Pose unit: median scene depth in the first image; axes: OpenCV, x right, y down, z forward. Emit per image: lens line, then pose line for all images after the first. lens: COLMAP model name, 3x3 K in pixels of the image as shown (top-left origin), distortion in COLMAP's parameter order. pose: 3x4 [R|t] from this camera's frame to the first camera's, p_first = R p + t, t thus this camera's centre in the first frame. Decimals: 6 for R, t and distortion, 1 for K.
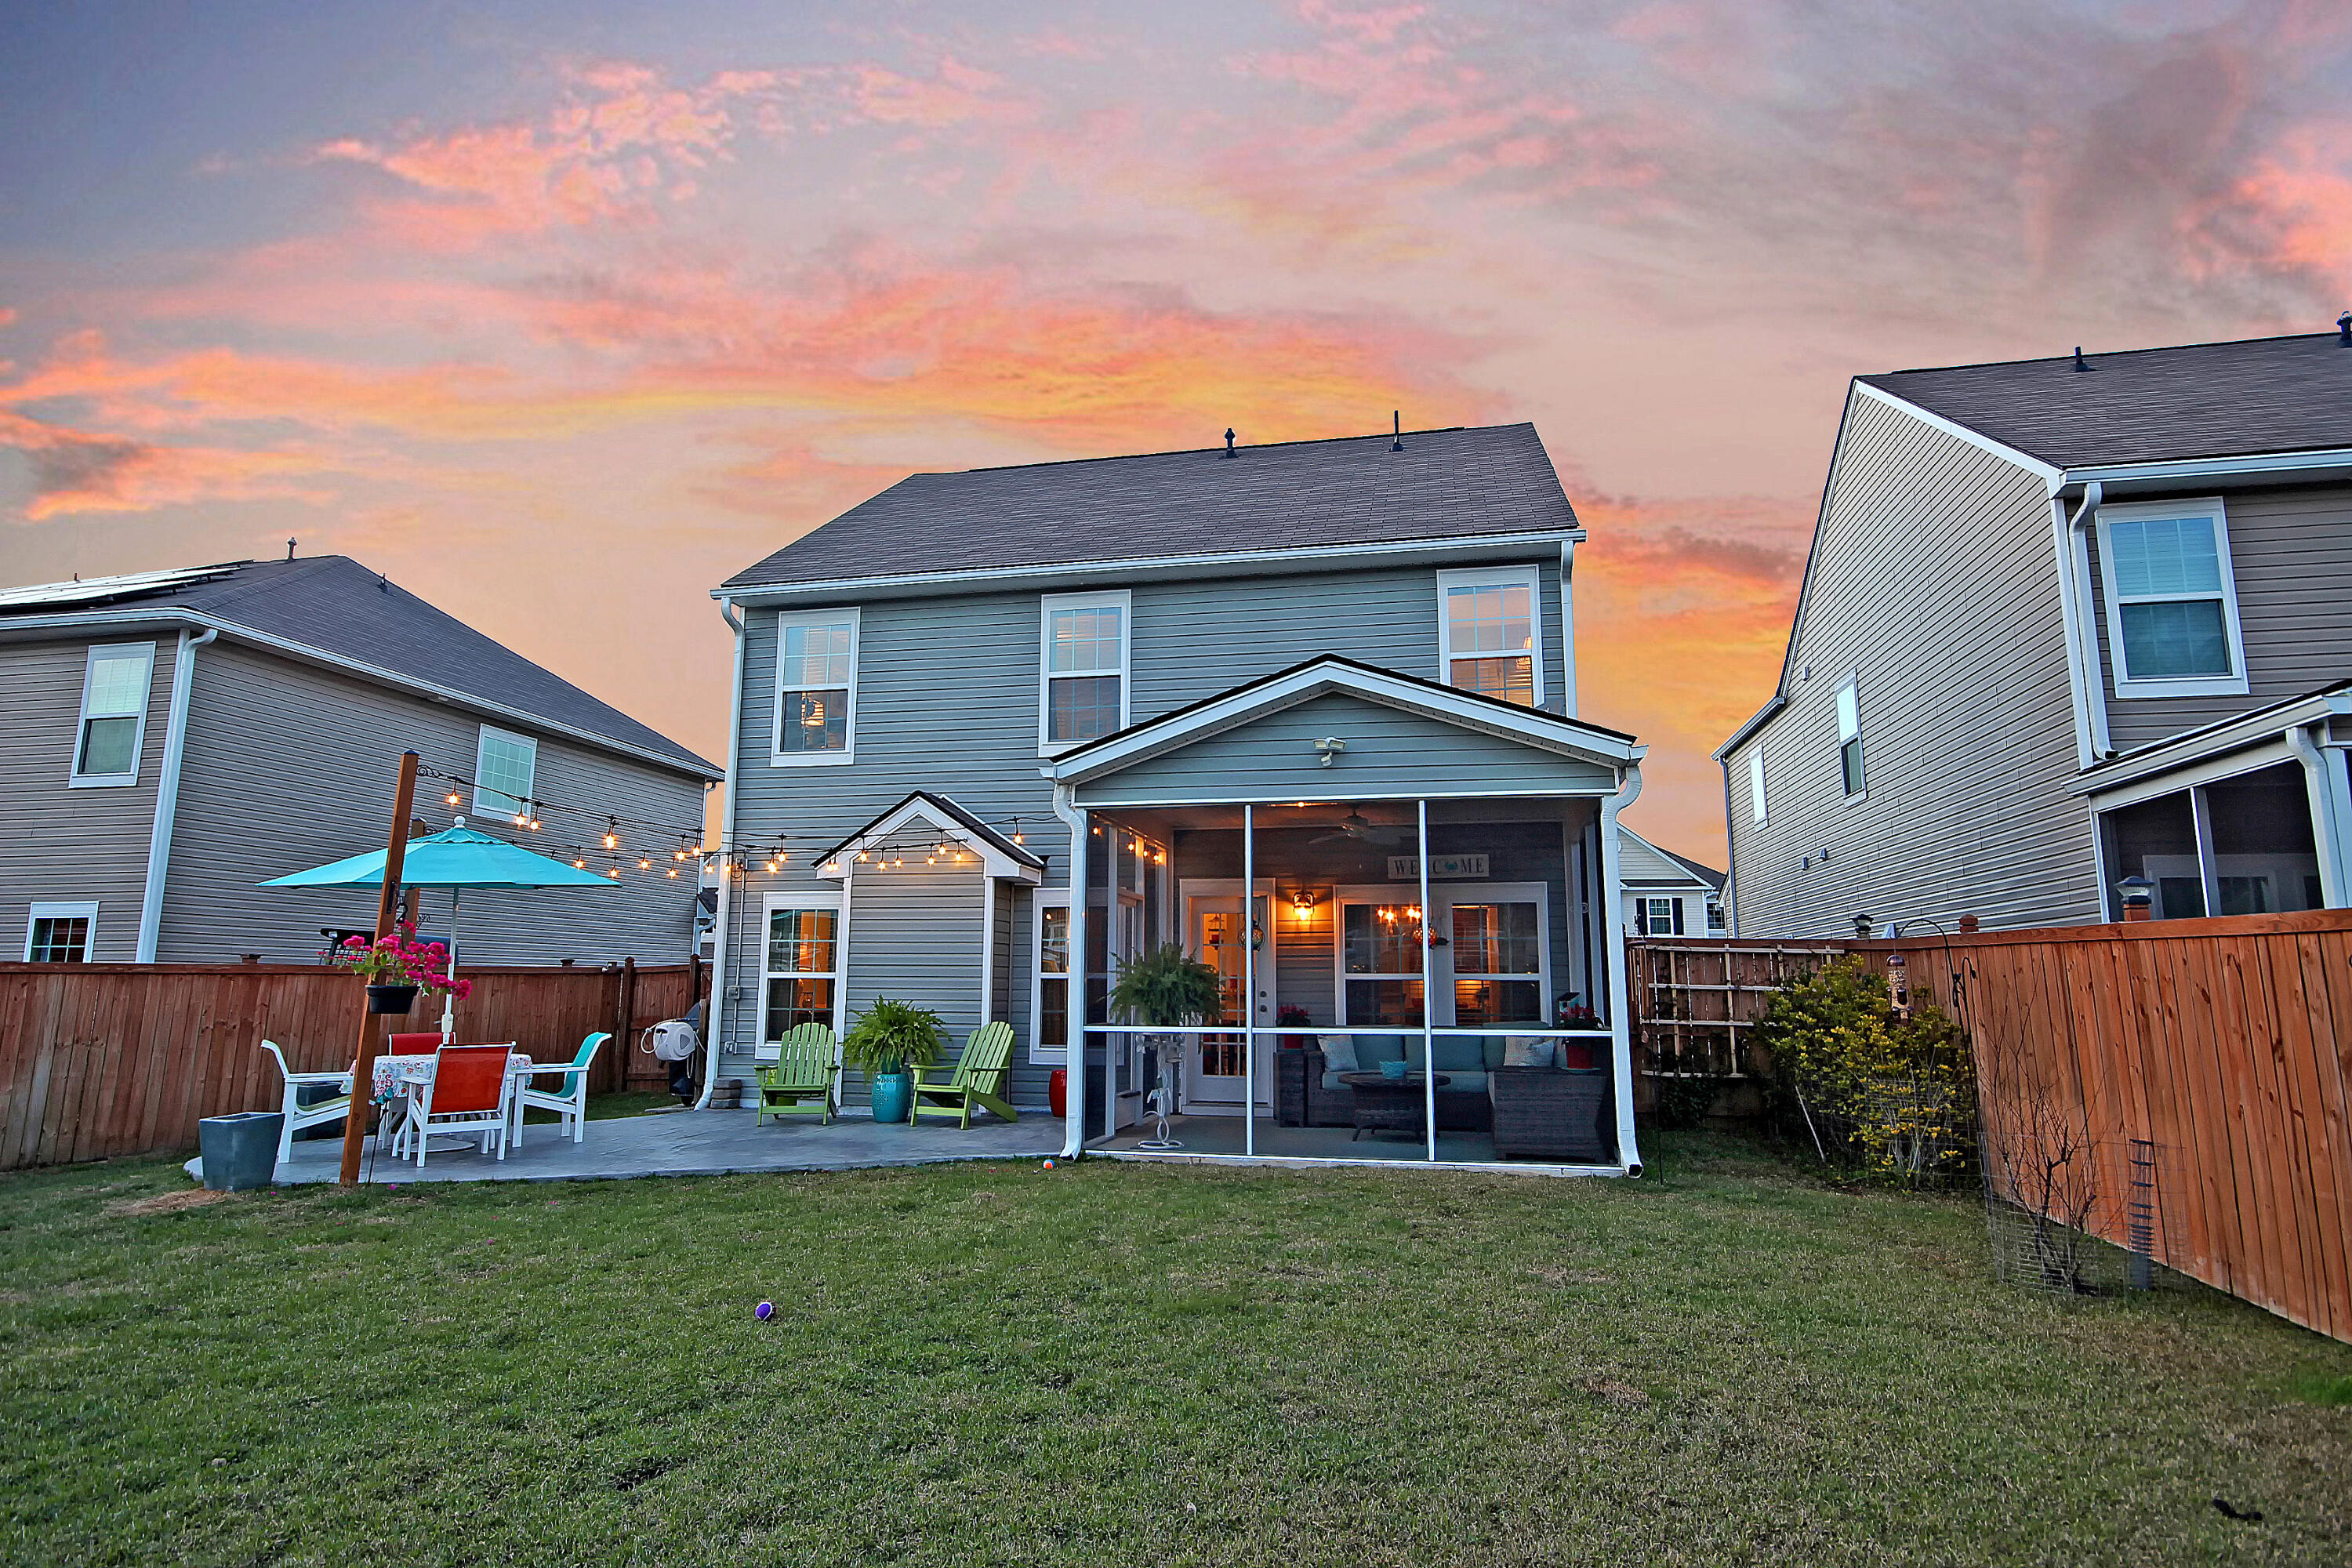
lens RADIAL K [[1264.3, 0, 1176.7], [0, 1264.3, 780.1], [0, 0, 1]] dist [0.012410, 0.000348]
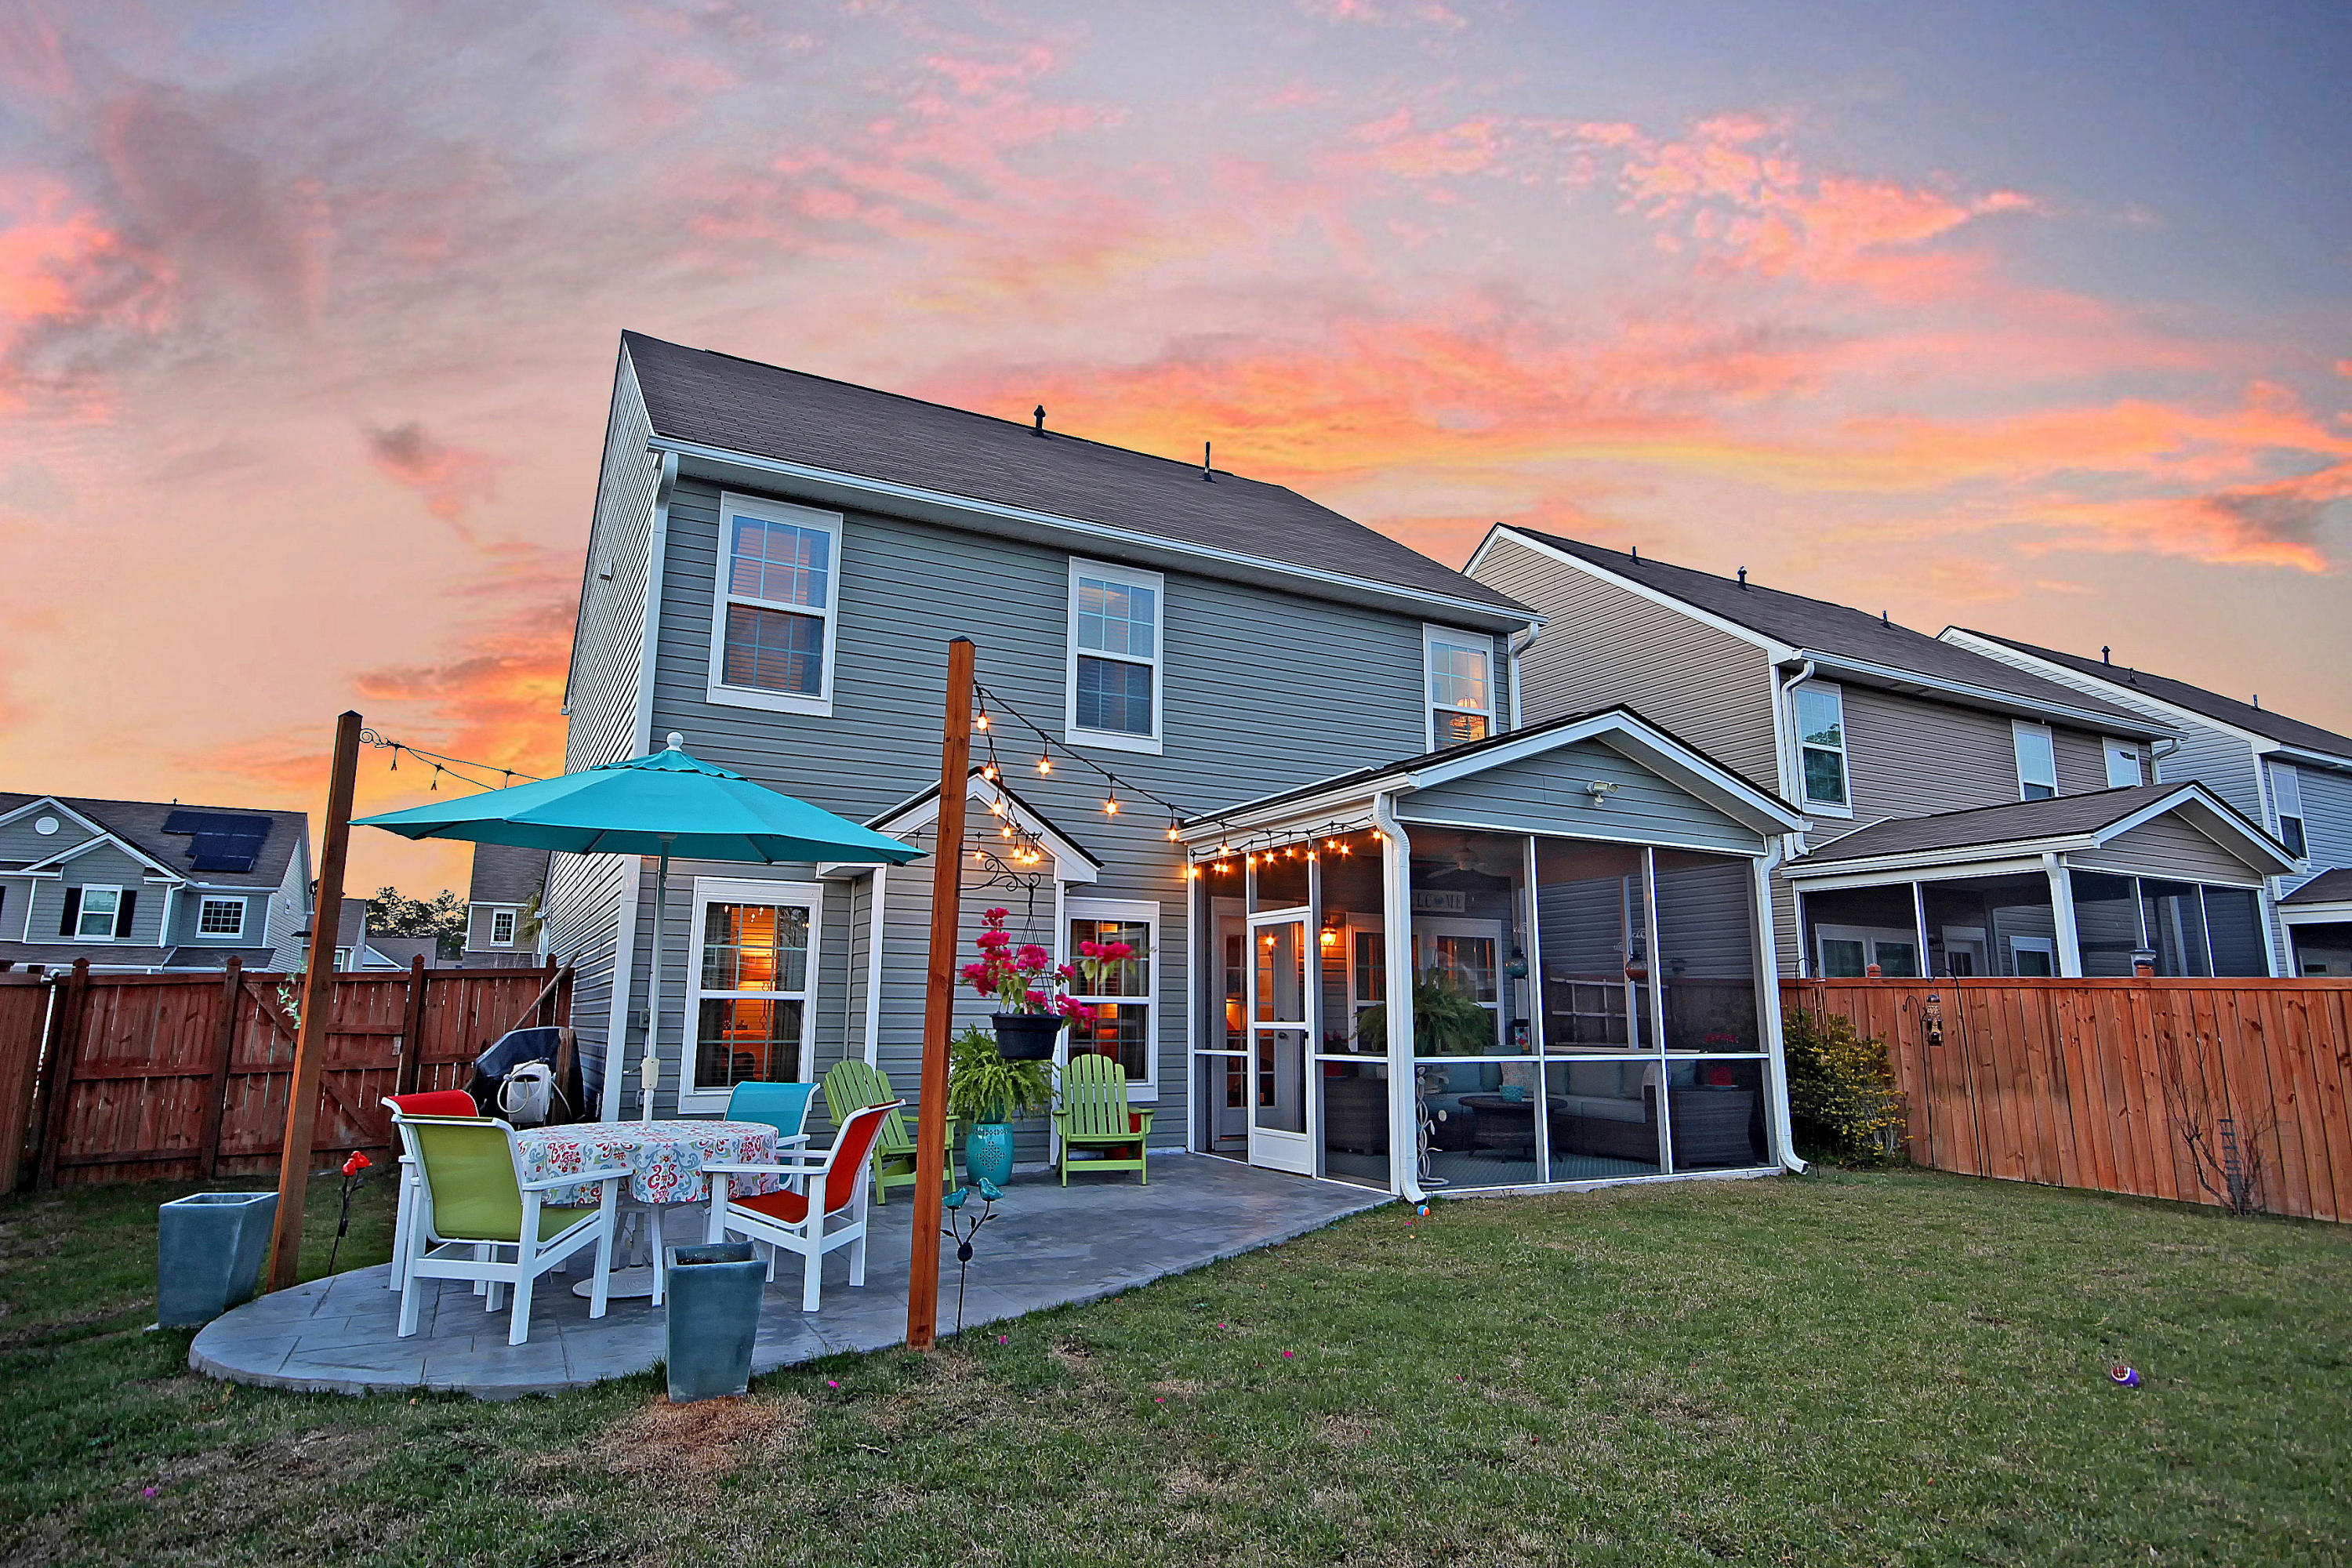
lens RADIAL K [[1264.3, 0, 1163.8], [0, 1264.3, 784.0], [0, 0, 1]] dist [0.012410, 0.000348]
pose [[0.766298, 0.117099, 0.631723, -0.691424], [-0.109087, 0.992688, -0.051683, 0.053705], [-0.633156, -0.029309, 0.773469, 0.342720]]
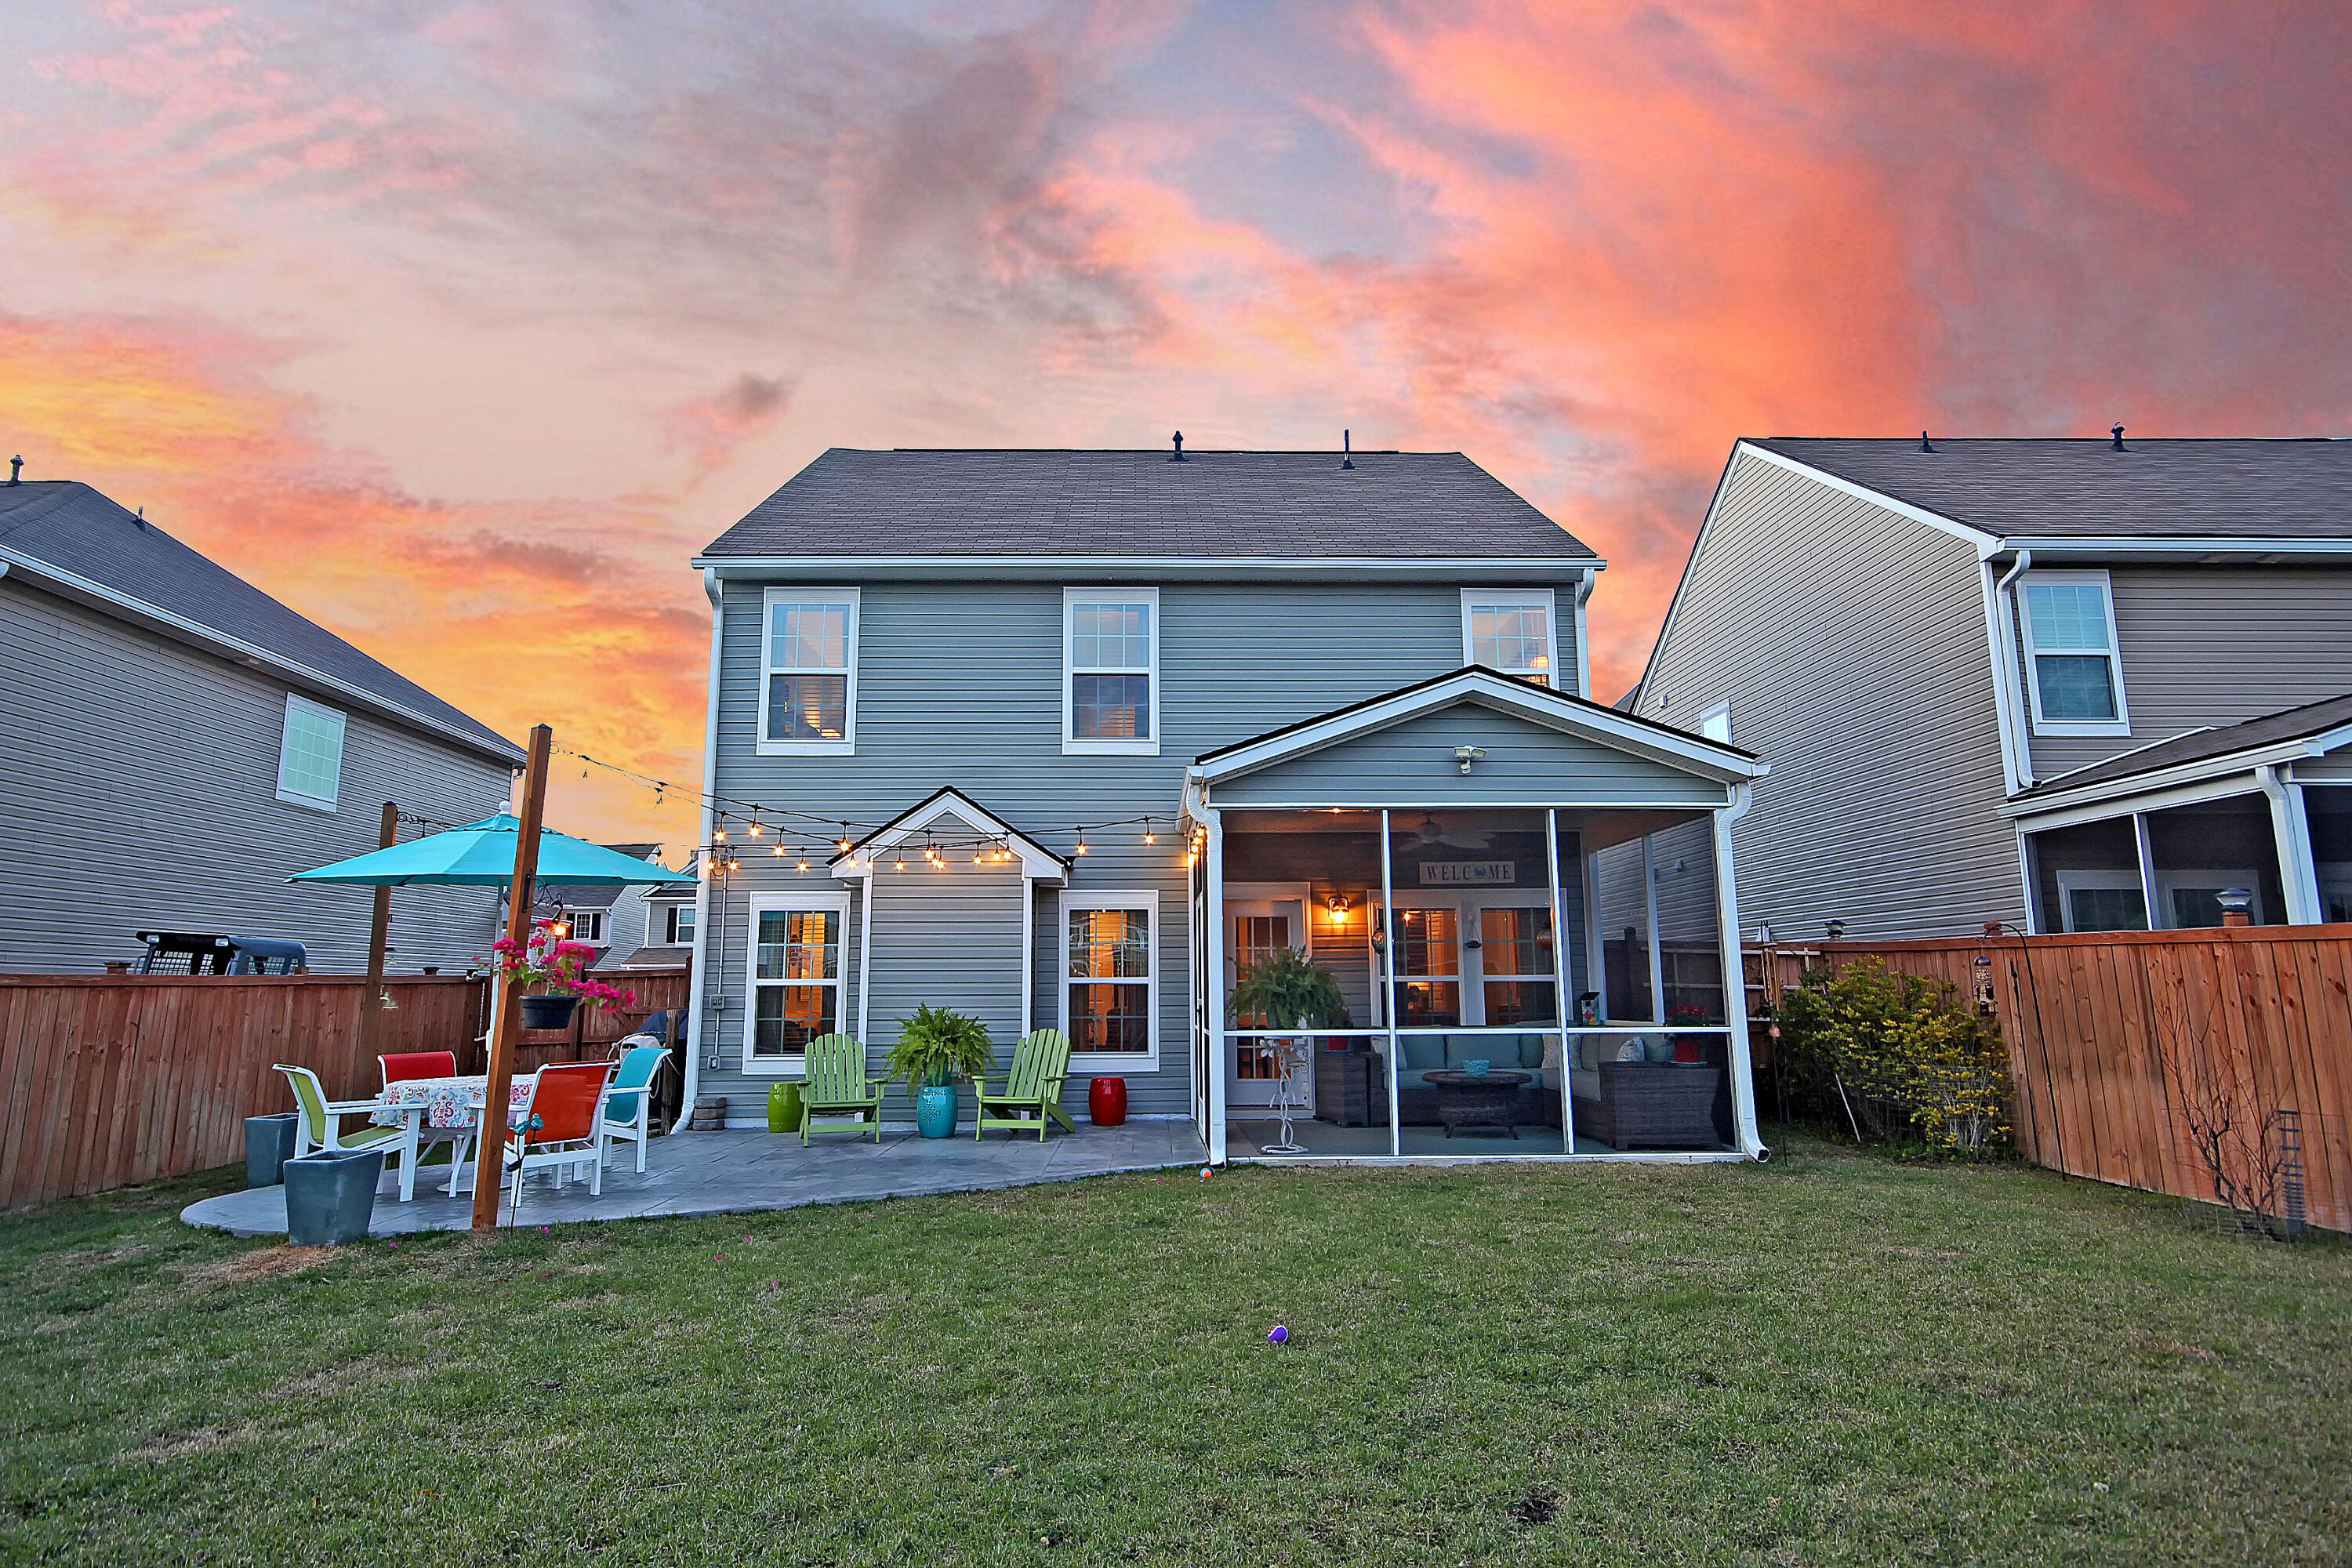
lens RADIAL K [[1264.3, 0, 1172.1], [0, 1264.3, 780.0], [0, 0, 1]] dist [0.012410, 0.000348]
pose [[0.971986, 0.029262, 0.233211, -0.293505], [-0.028293, 0.999572, -0.007499, 0.007247], [-0.233331, 0.000691, 0.972397, 0.047452]]
